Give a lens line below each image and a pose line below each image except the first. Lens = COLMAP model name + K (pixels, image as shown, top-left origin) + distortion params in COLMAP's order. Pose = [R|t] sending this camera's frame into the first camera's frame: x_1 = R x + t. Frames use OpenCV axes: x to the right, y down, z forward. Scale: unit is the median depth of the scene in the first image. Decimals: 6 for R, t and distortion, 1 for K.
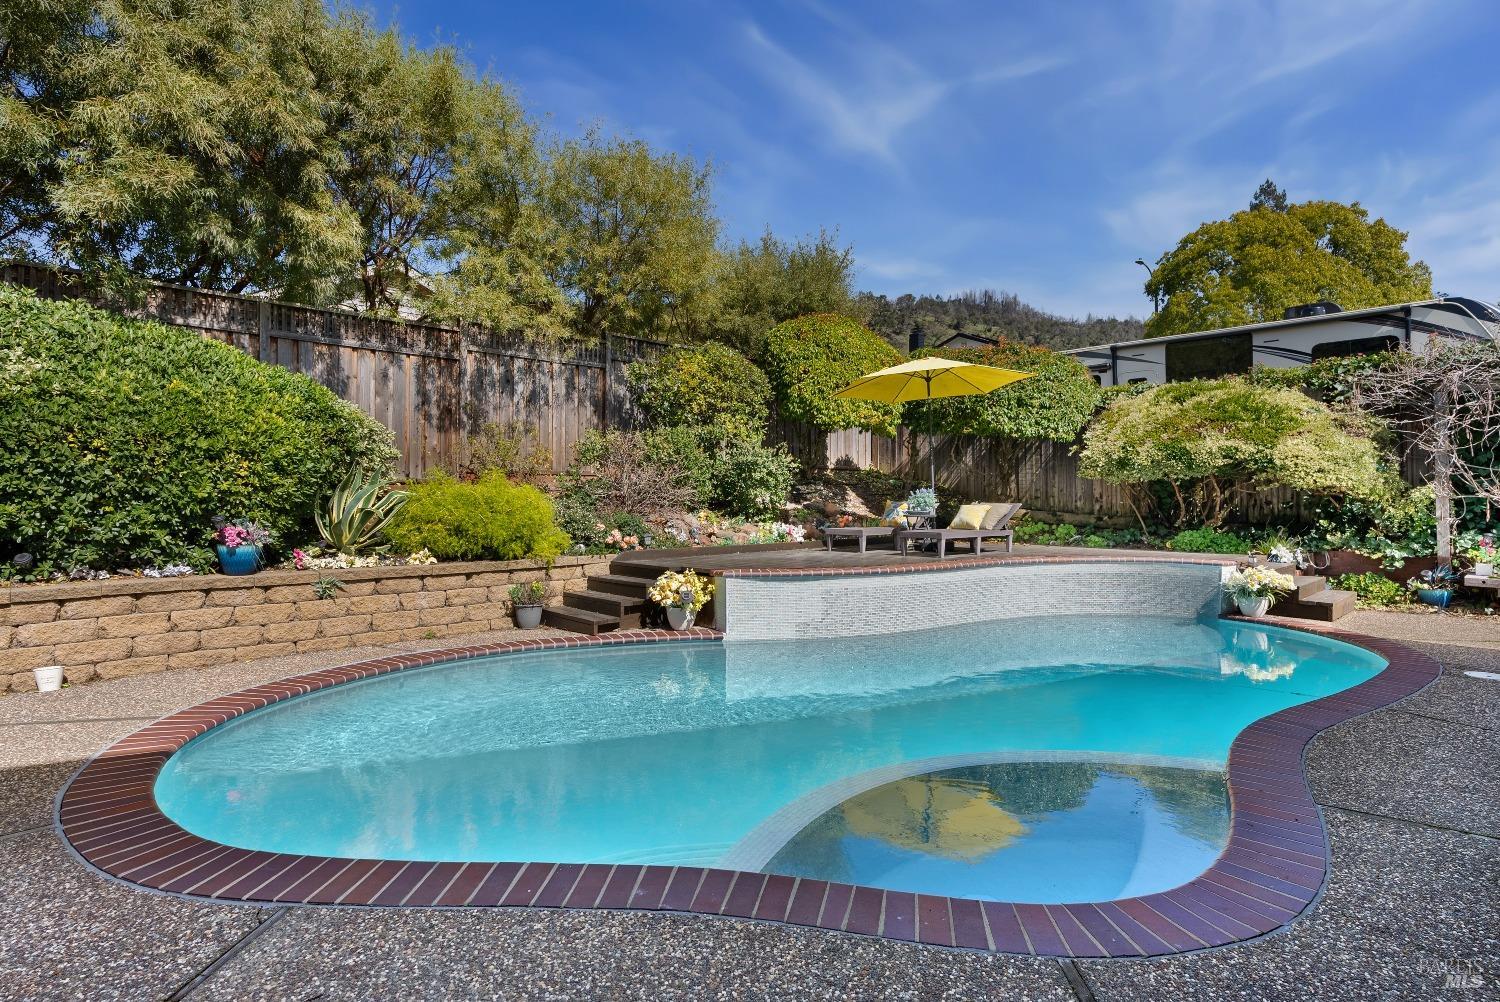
lens RADIAL K [[797.0, 0, 751.9], [0, 797.0, 496.2], [0, 0, 1]] dist [-0.001353, 0.000022]
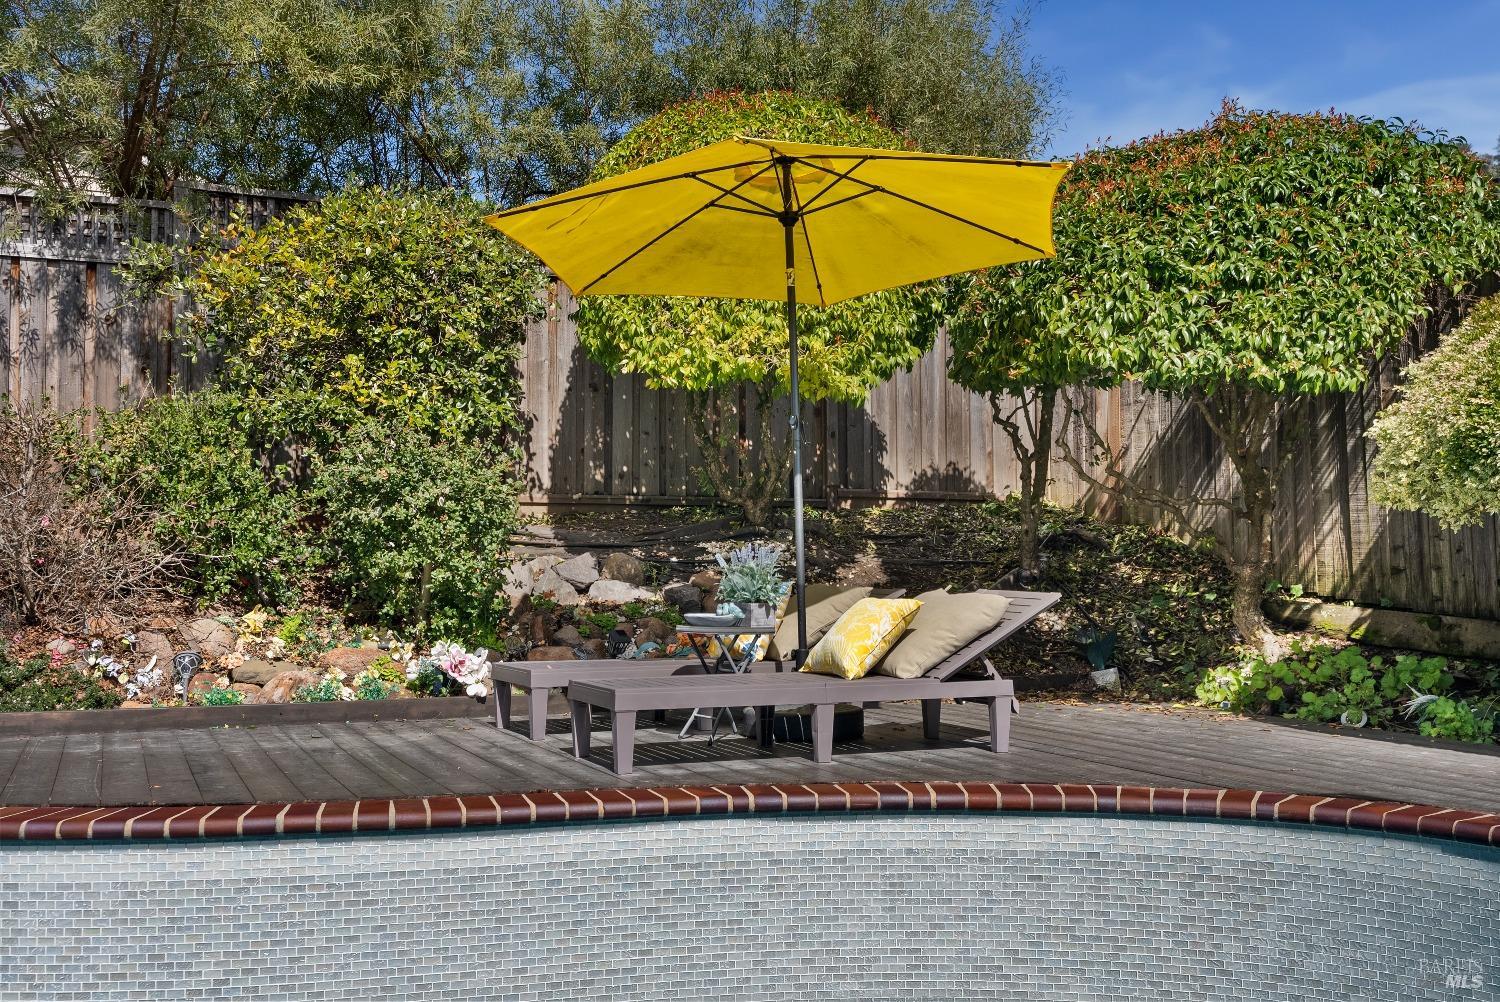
lens RADIAL K [[1493.9, 0, 749.5], [0, 1493.9, 501.7], [0, 0, 1]] dist [0.009535, 0.000000]
pose [[0.938547, -0.018904, -0.344634, 0.386467], [0.003943, 0.999021, -0.044059, -0.000917], [0.345130, 0.039992, 0.937702, 0.383026]]
